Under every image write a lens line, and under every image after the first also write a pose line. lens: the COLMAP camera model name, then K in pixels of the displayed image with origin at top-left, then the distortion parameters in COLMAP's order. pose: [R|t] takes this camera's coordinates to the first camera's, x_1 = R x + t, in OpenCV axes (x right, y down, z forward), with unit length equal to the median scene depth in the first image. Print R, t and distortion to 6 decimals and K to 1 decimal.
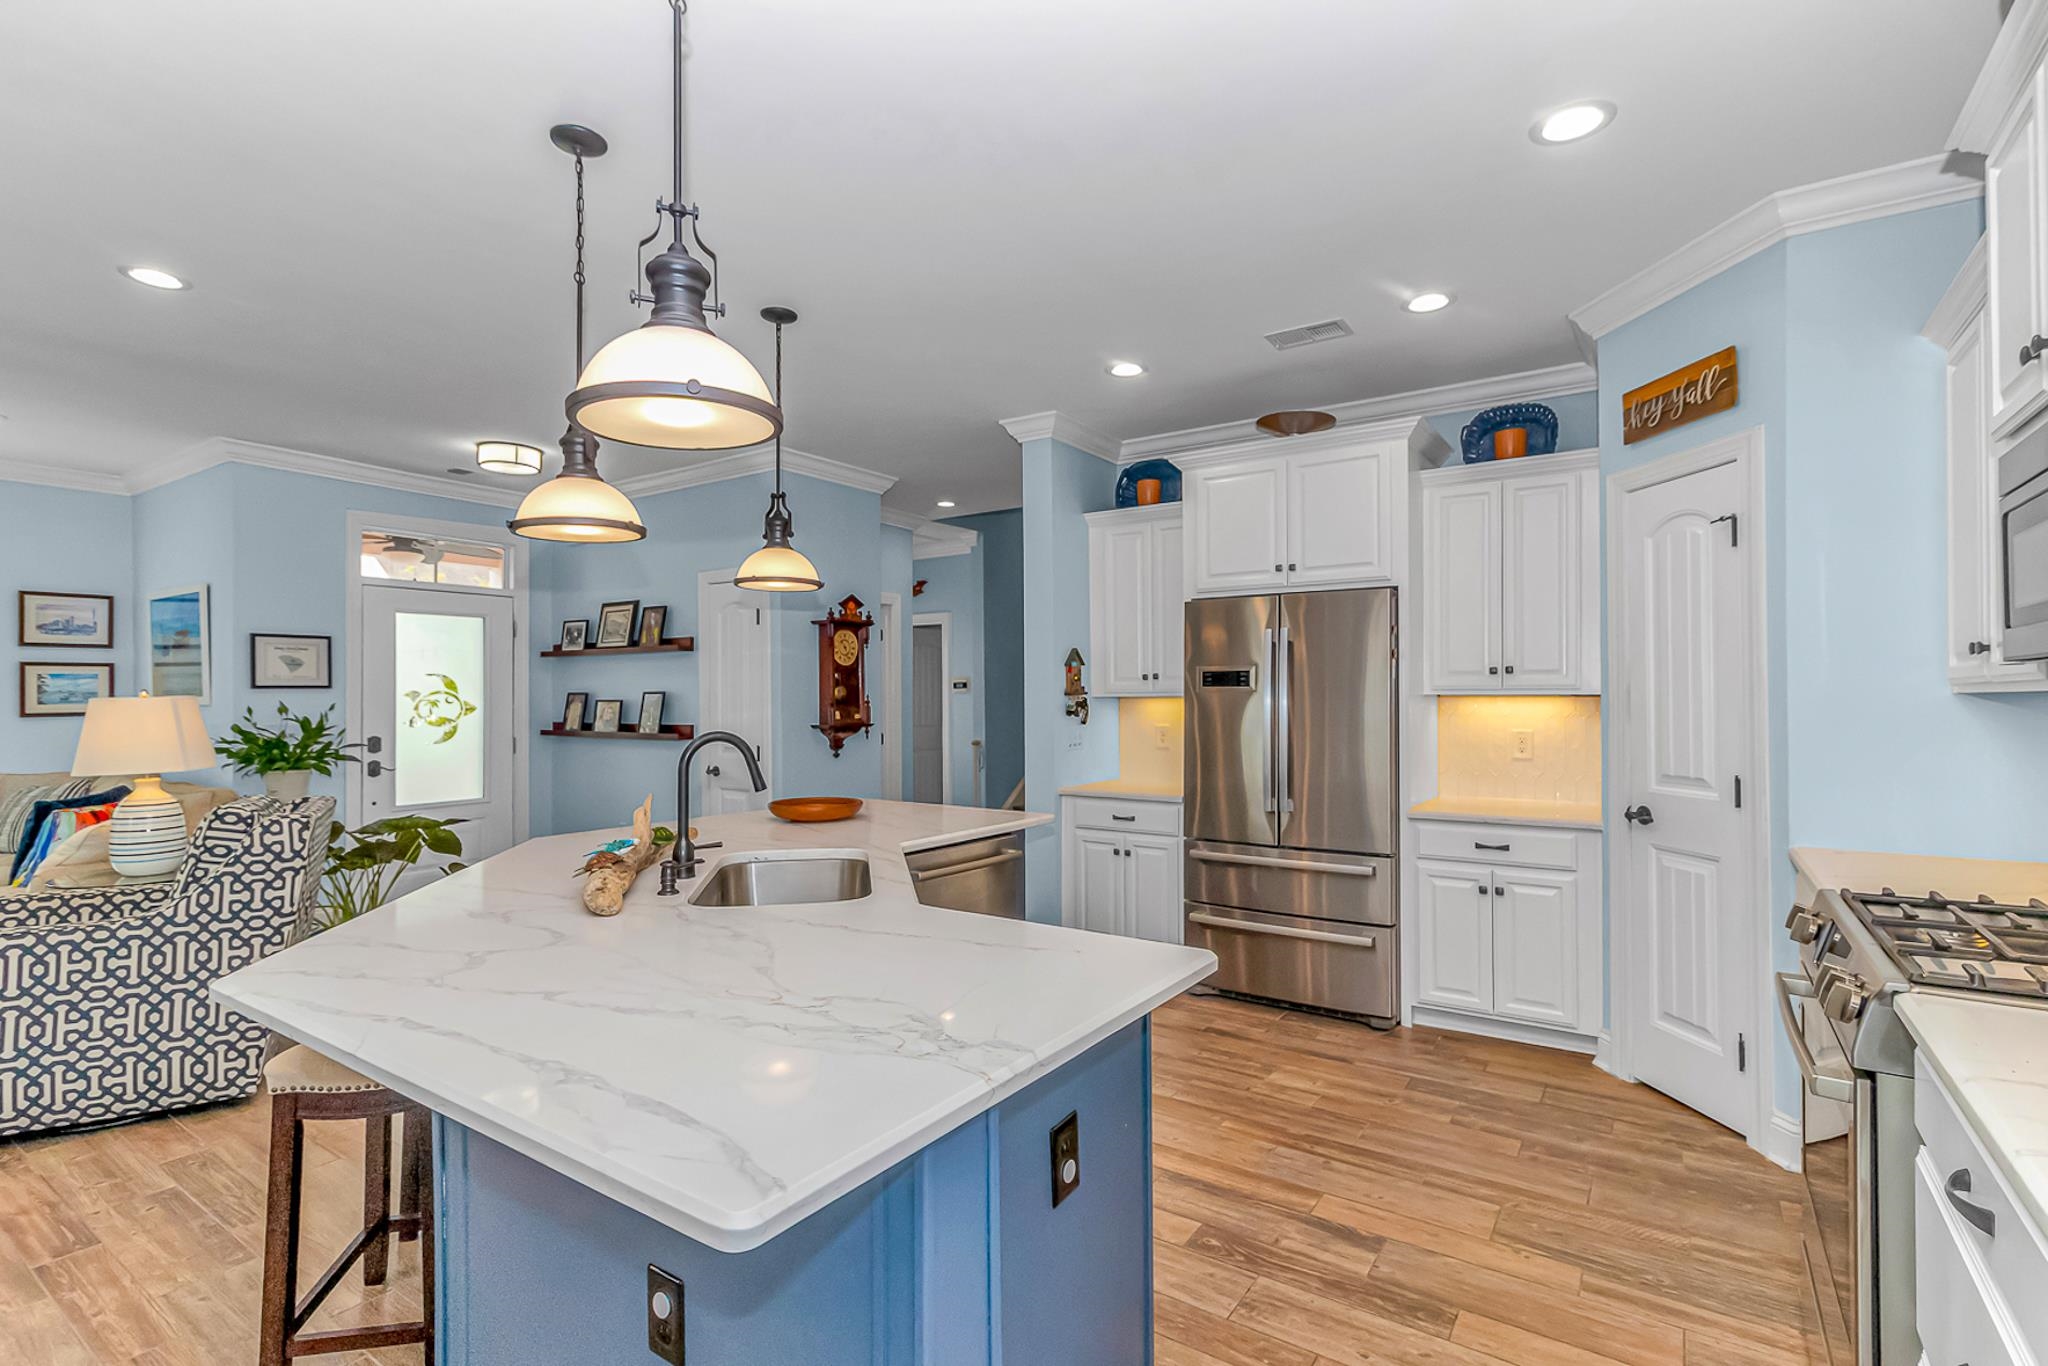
lens RADIAL K [[966.2, 0, 1023.5], [0, 966.2, 695.3], [0, 0, 1]] dist [0.007029, 0.000619]
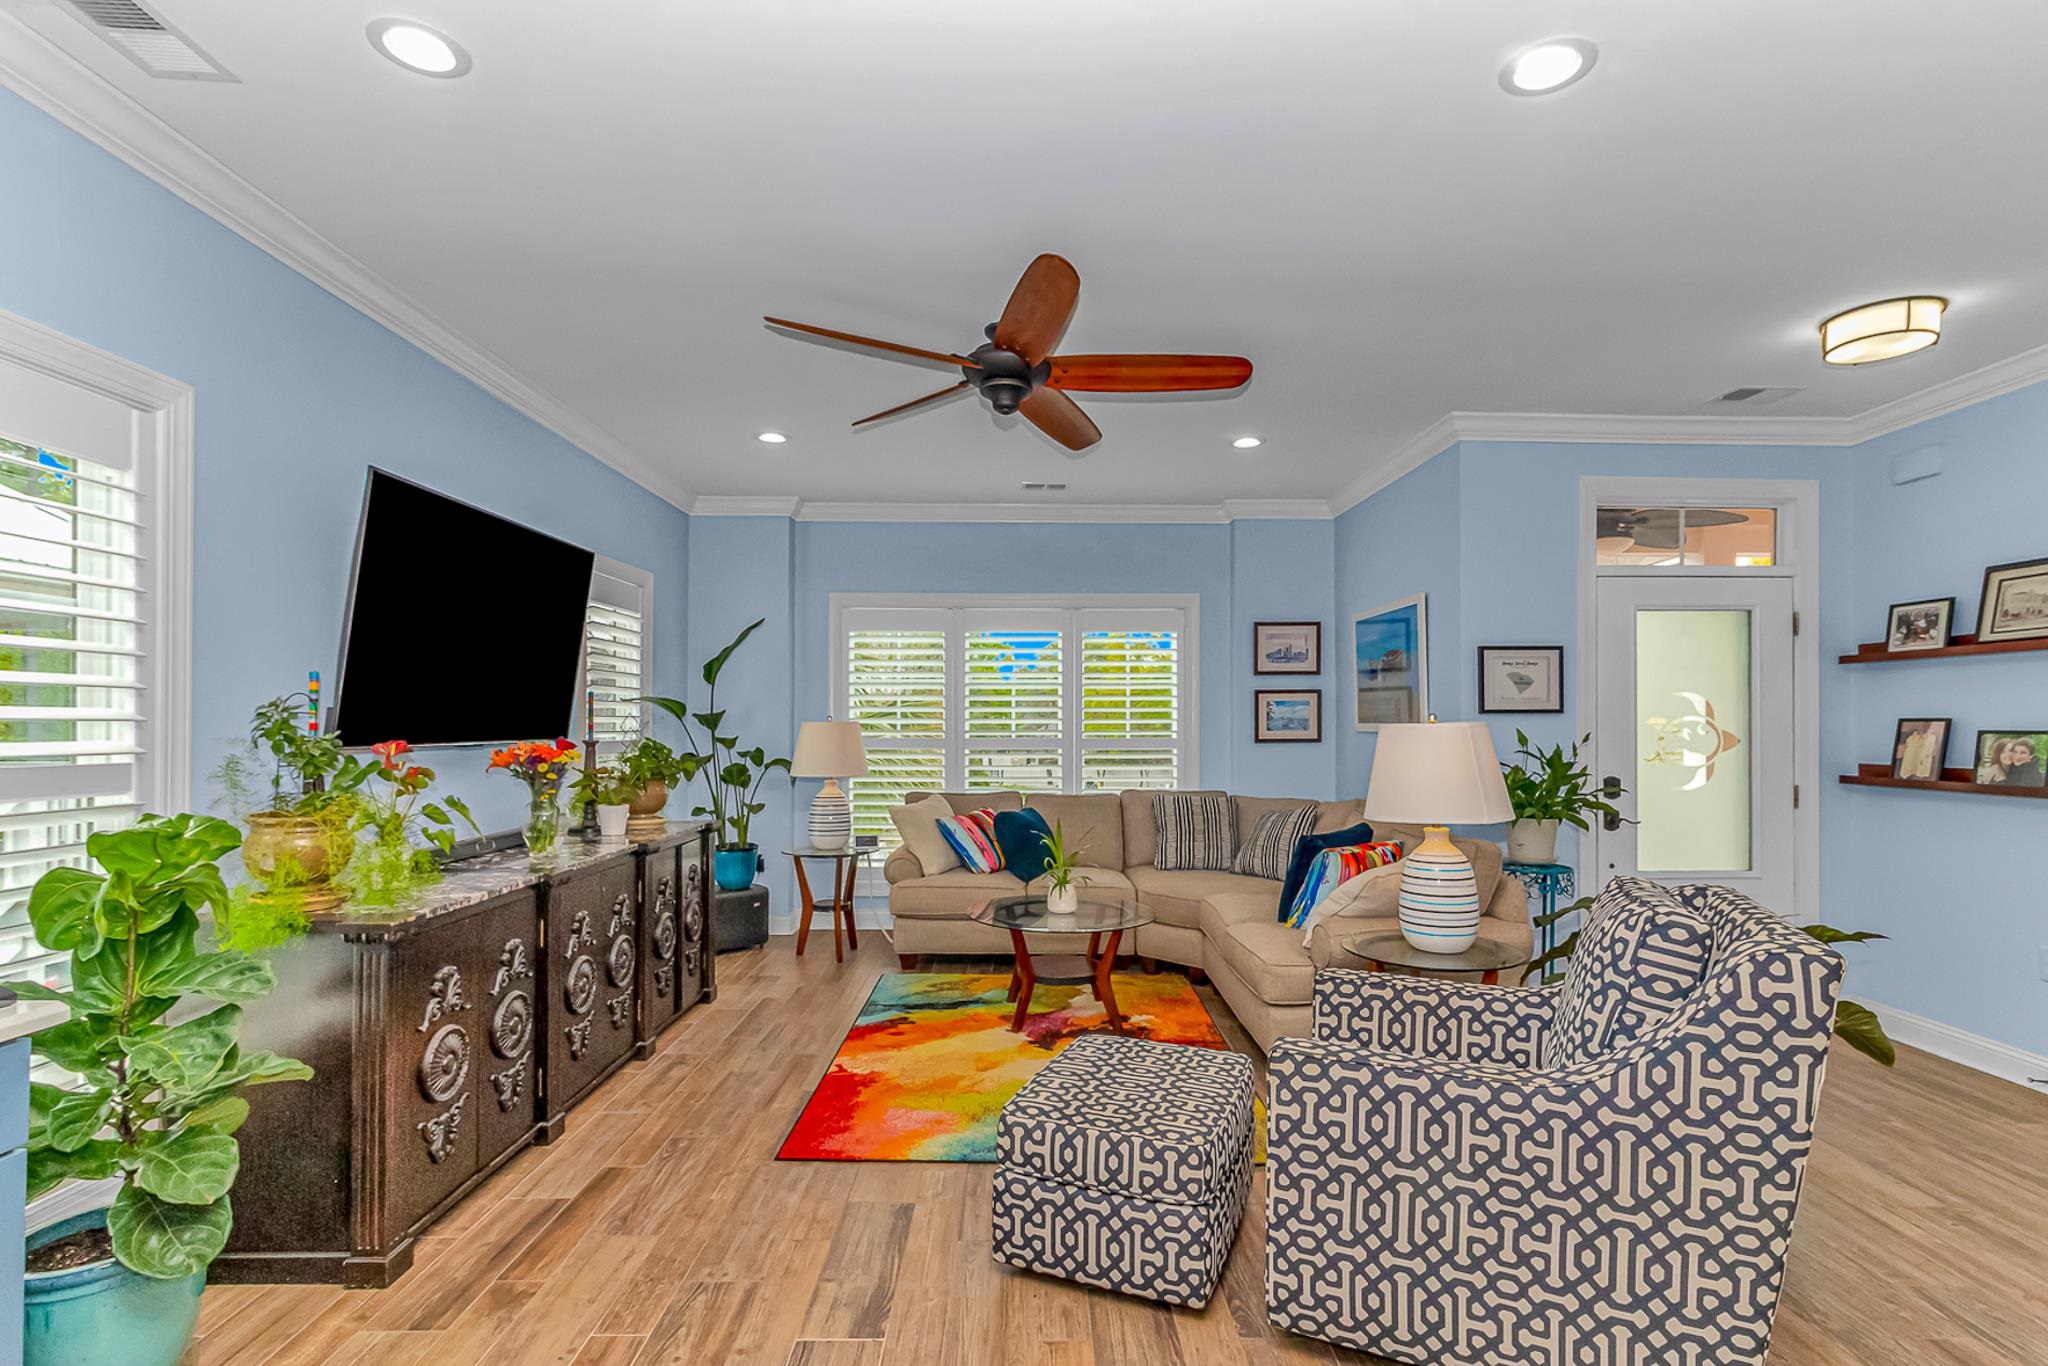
lens RADIAL K [[966.2, 0, 1016.2], [0, 966.2, 718.8], [0, 0, 1]] dist [0.007029, 0.000619]
pose [[0.567561, -0.002066, -0.823329, -0.420441], [-0.002008, 0.999990, -0.003893, 0.001516], [0.823329, 0.003863, 0.567551, 0.258916]]
